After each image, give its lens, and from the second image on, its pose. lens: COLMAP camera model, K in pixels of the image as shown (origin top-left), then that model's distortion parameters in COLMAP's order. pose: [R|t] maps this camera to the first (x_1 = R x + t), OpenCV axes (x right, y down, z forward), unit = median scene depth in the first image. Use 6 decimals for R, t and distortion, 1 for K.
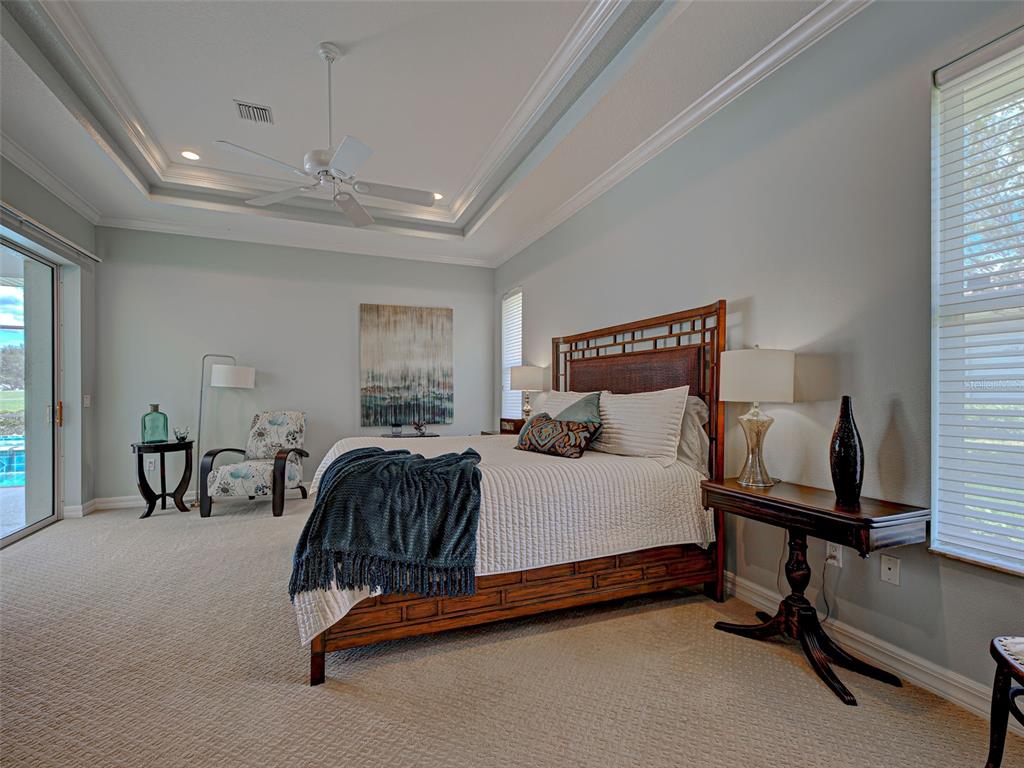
lens RADIAL K [[434.1, 0, 512.6], [0, 434.1, 397.8], [0, 0, 1]] dist [0.002190, -0.000023]
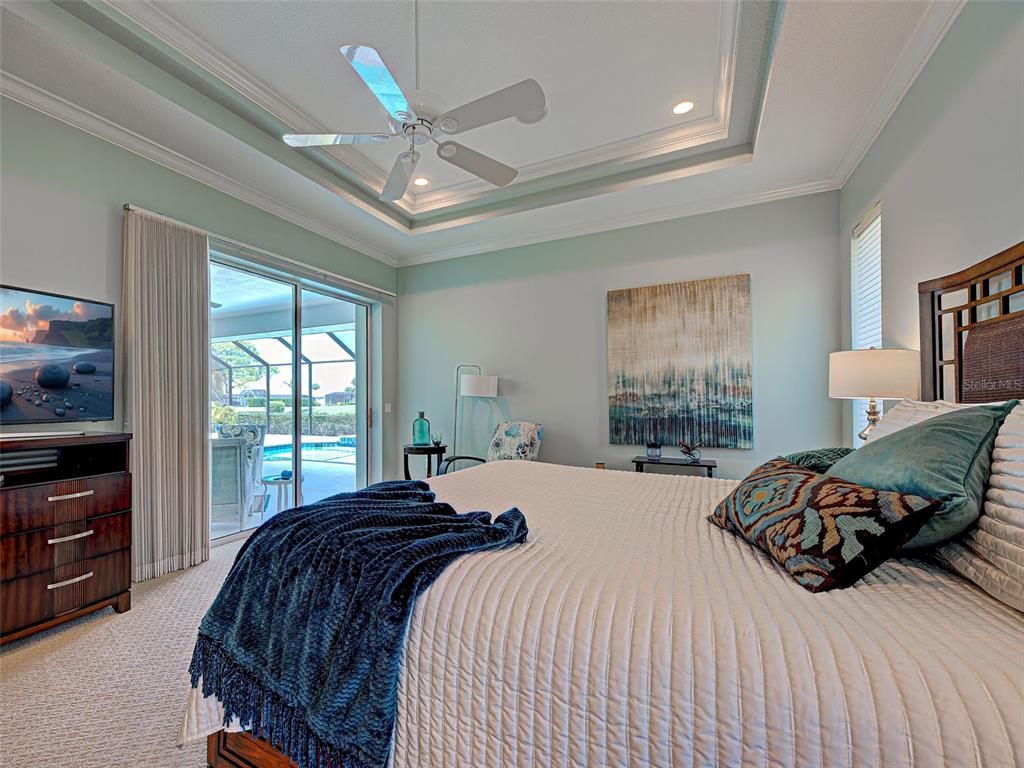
lens RADIAL K [[434.1, 0, 512.6], [0, 434.1, 397.8], [0, 0, 1]] dist [0.002190, -0.000023]
pose [[0.629793, -0.005318, -0.776745, 0.162249], [-0.009482, 0.999849, -0.014533, -0.005747], [0.776706, 0.016518, 0.629647, 0.351119]]
